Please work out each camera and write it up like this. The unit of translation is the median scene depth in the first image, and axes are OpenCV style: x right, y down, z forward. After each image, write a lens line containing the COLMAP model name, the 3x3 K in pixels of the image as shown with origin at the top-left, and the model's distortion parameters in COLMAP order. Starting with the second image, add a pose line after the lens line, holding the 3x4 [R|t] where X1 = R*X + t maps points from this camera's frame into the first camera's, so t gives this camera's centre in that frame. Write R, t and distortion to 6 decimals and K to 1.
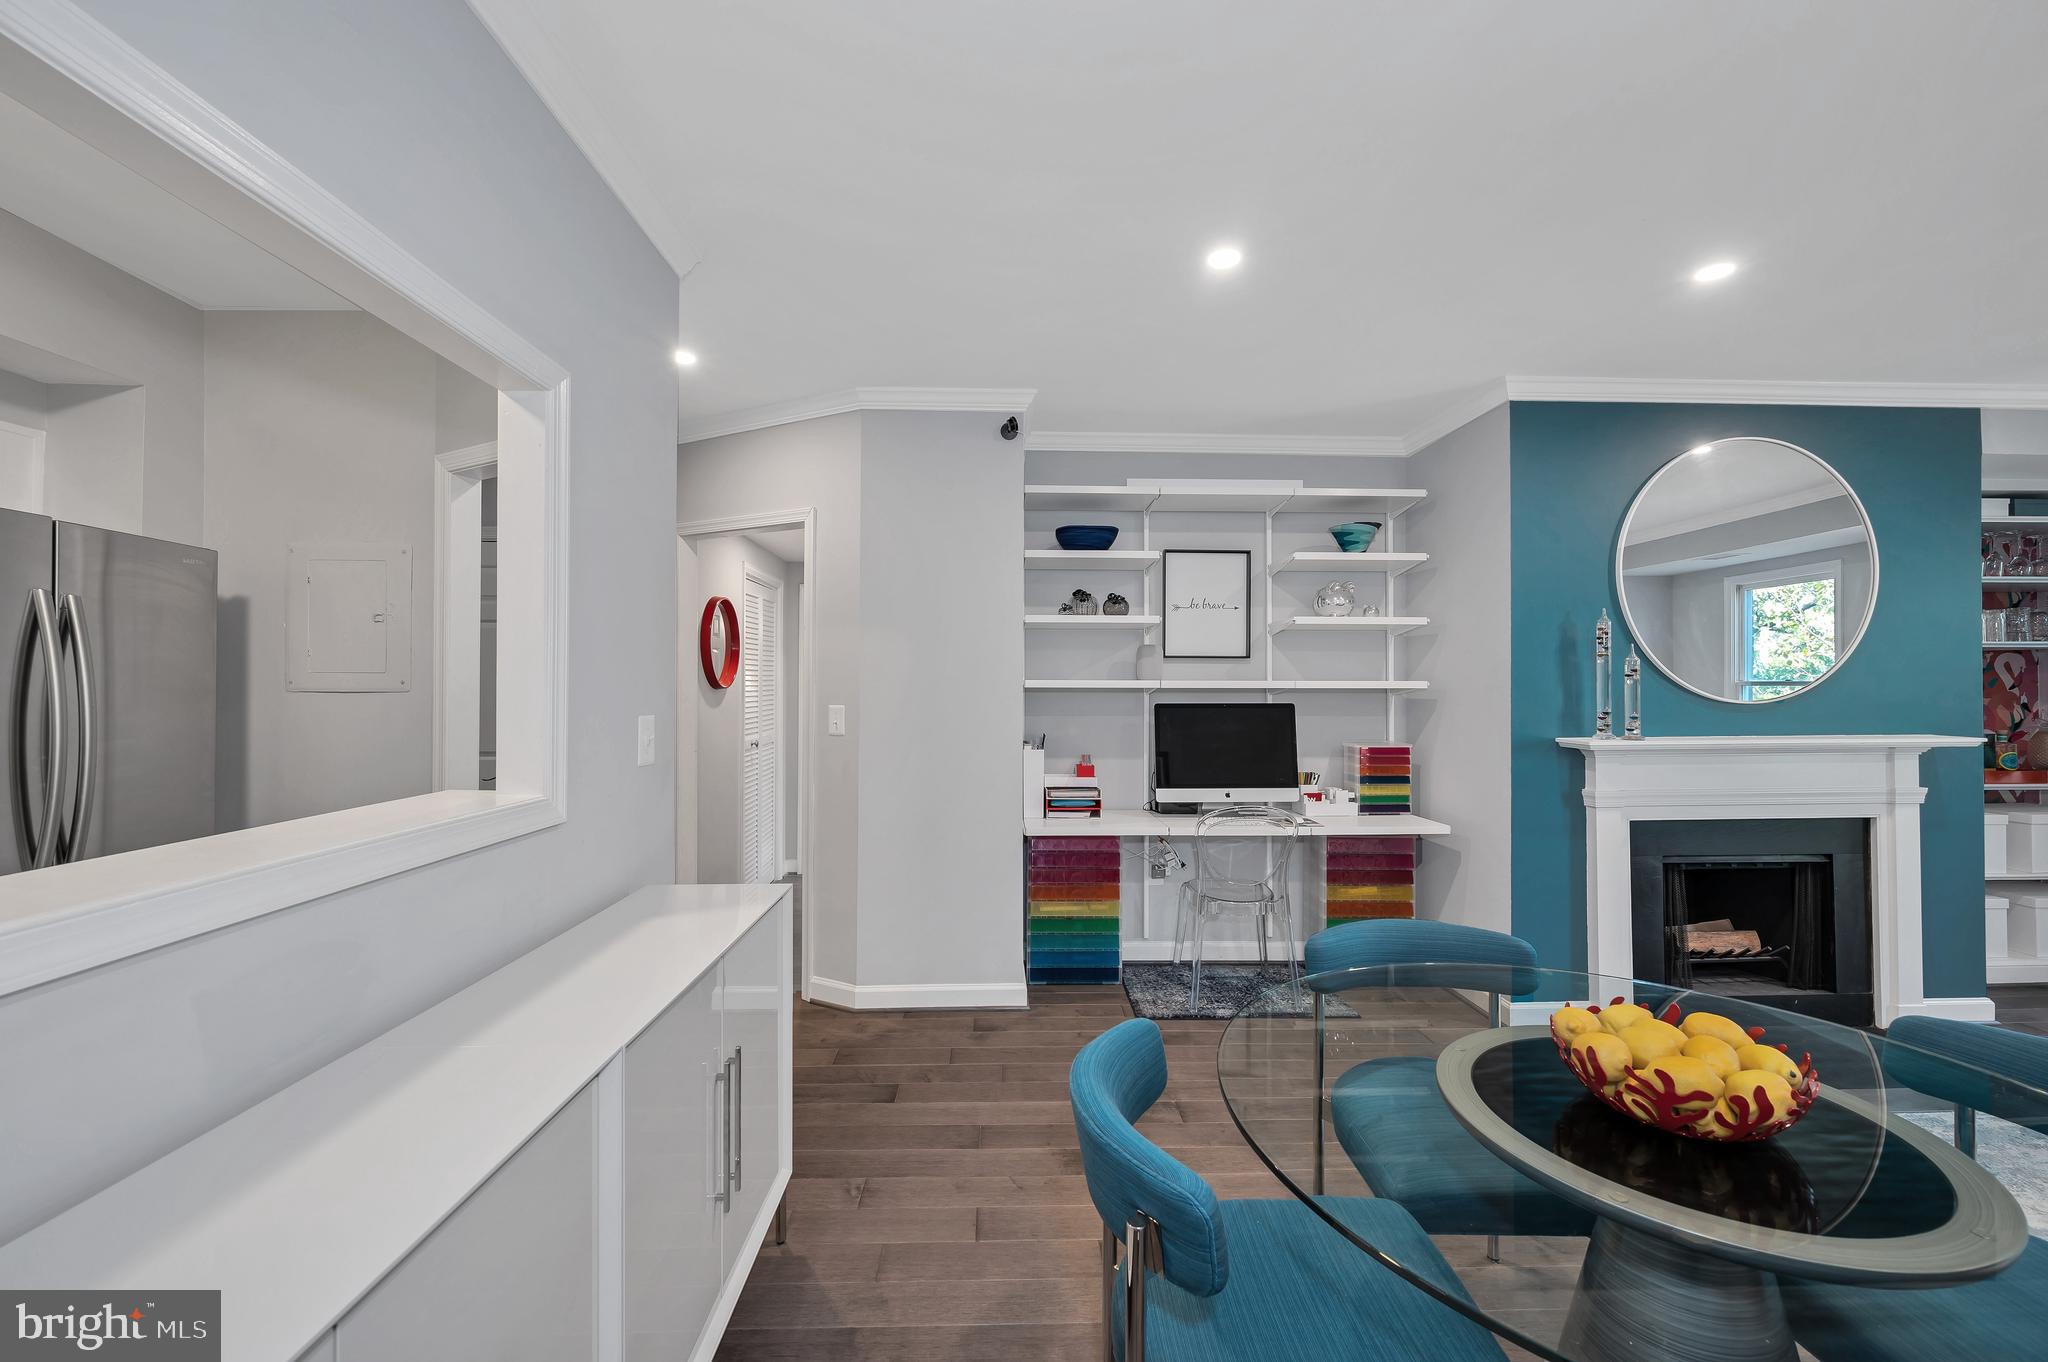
lens RADIAL K [[809.4, 0, 1024.0], [0, 809.4, 681.0], [0, 0, 1]] dist [-0.001598, -0.000062]
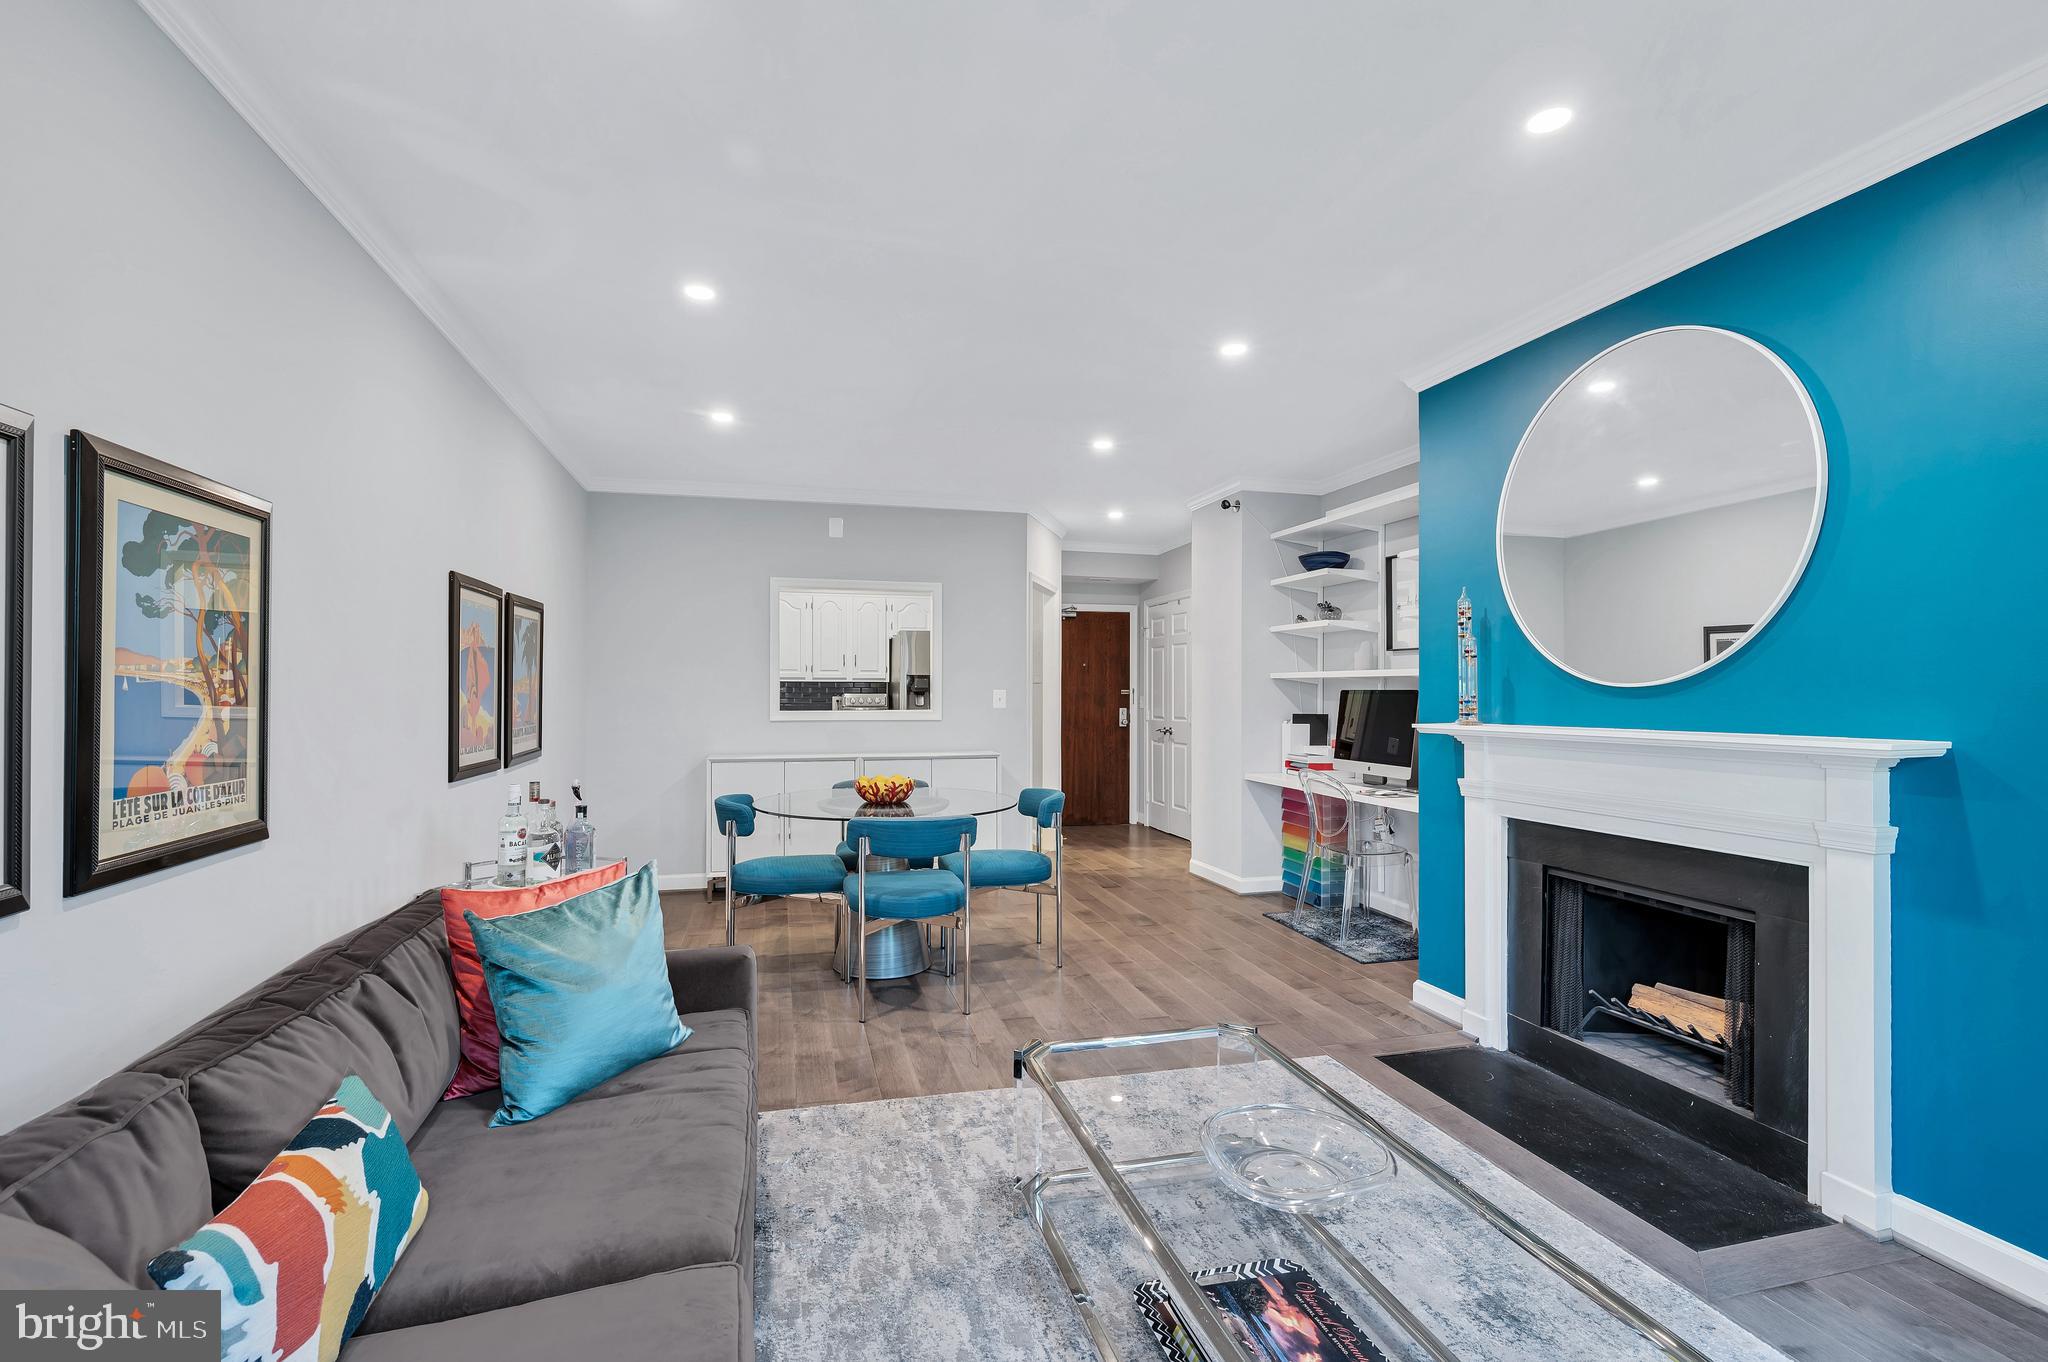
lens RADIAL K [[909.1, 0, 1001.6], [0, 909.1, 686.4], [0, 0, 1]] dist [-0.000699, -0.000152]
pose [[0.202843, -0.007270, -0.979184, 1.431216], [0.012902, 0.999905, -0.004751, 0.021821], [0.979126, -0.011670, 0.202918, 0.216904]]
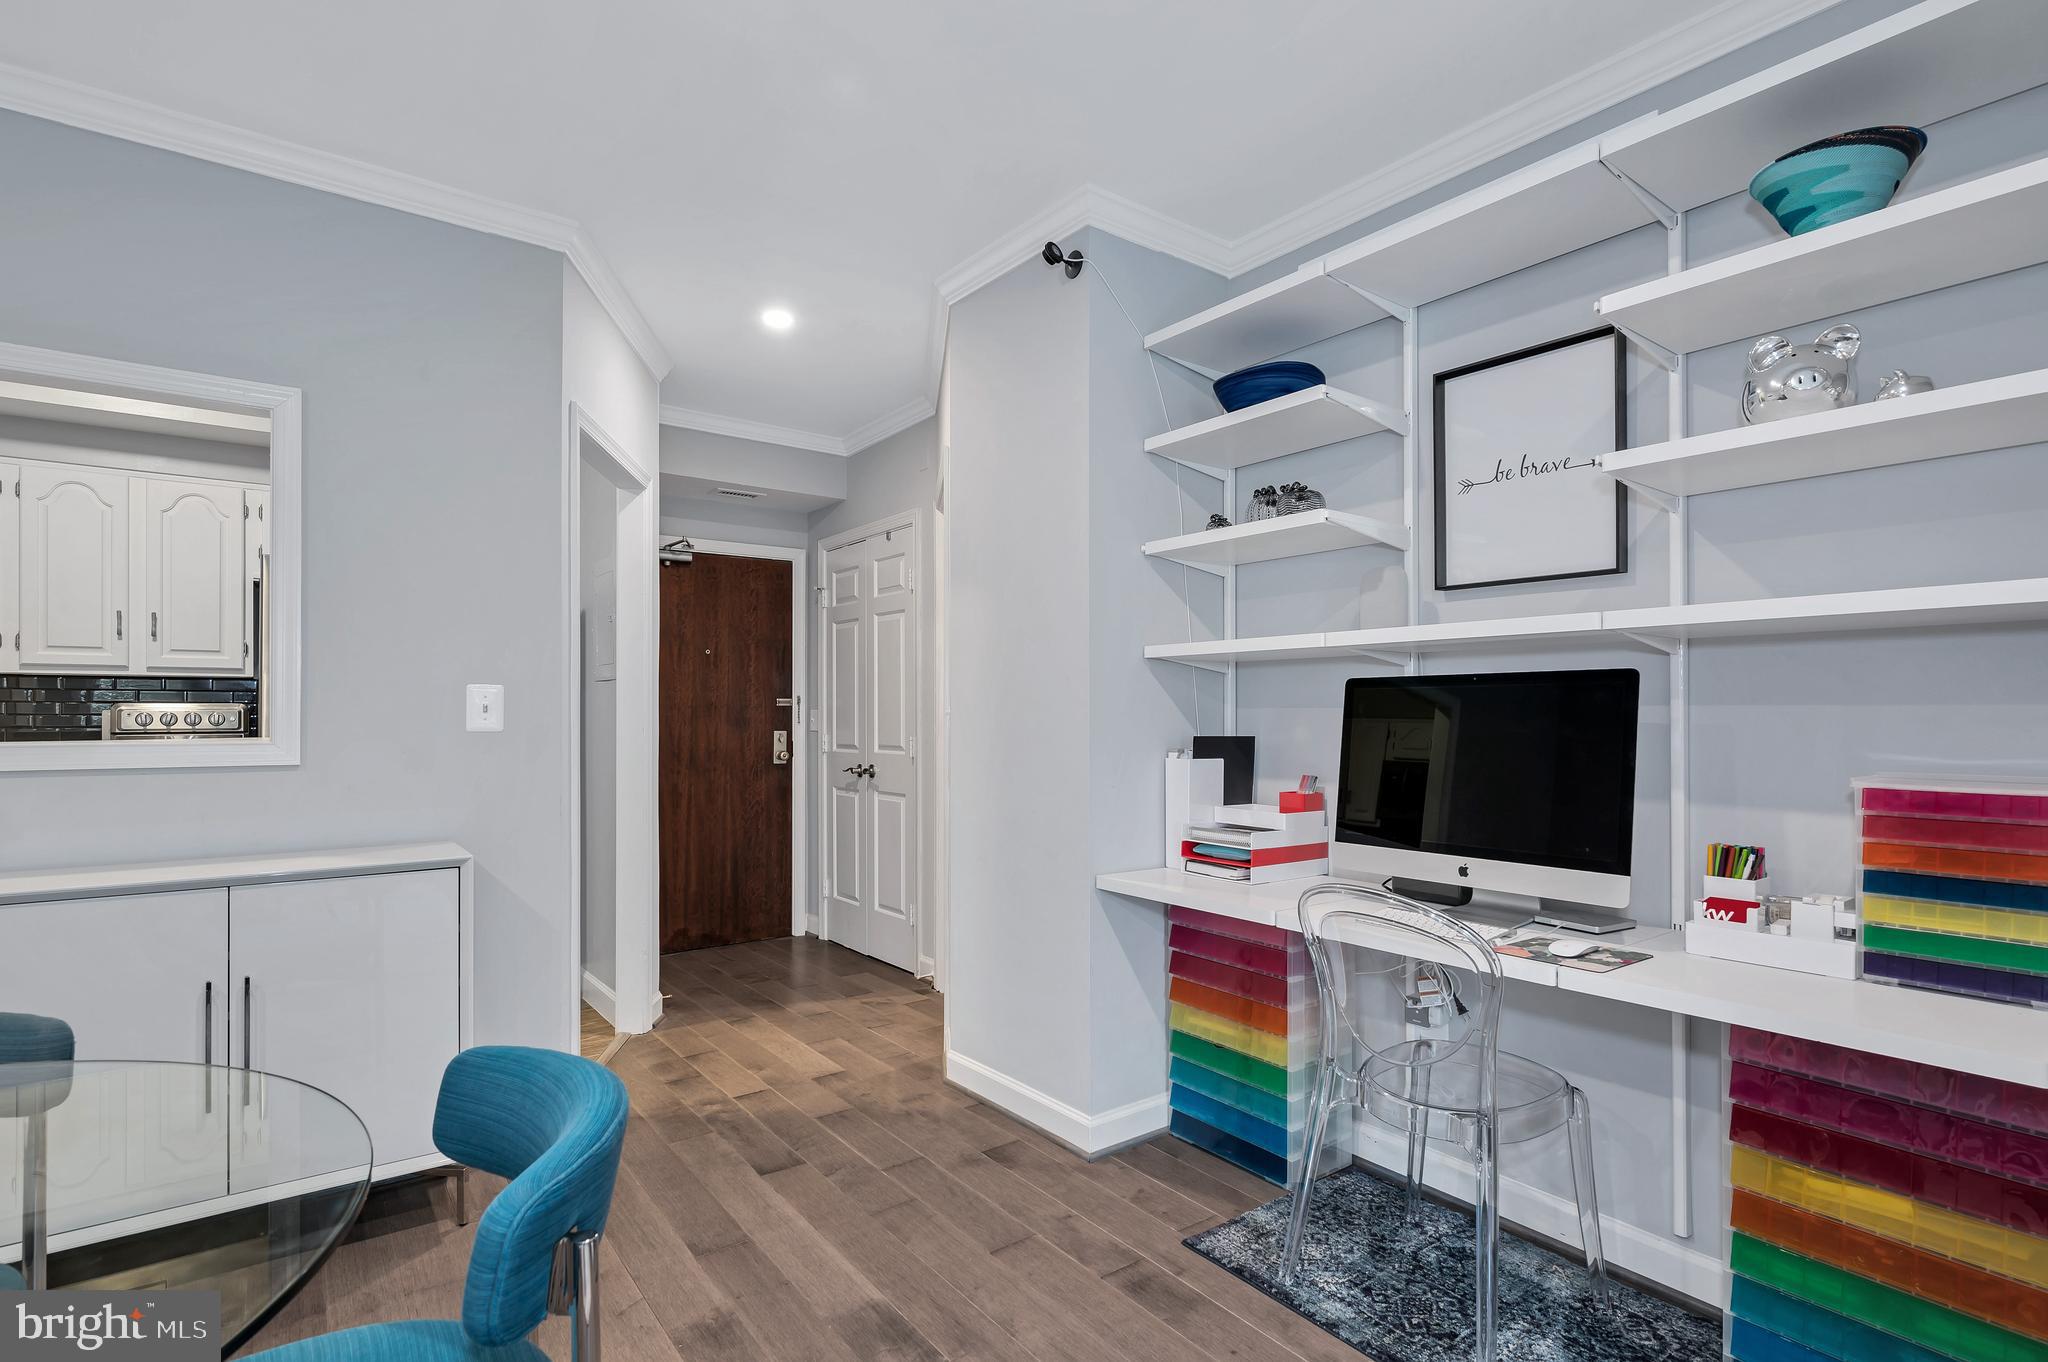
lens RADIAL K [[1010.2, 0, 1027.8], [0, 1010.2, 706.8], [0, 0, 1]] dist [-0.000985, 0.000088]
pose [[0.567498, -0.009855, -0.823316, 0.588616], [0.014708, 0.999890, -0.001831, 0.044176], [0.823243, -0.011070, 0.567581, 0.469269]]
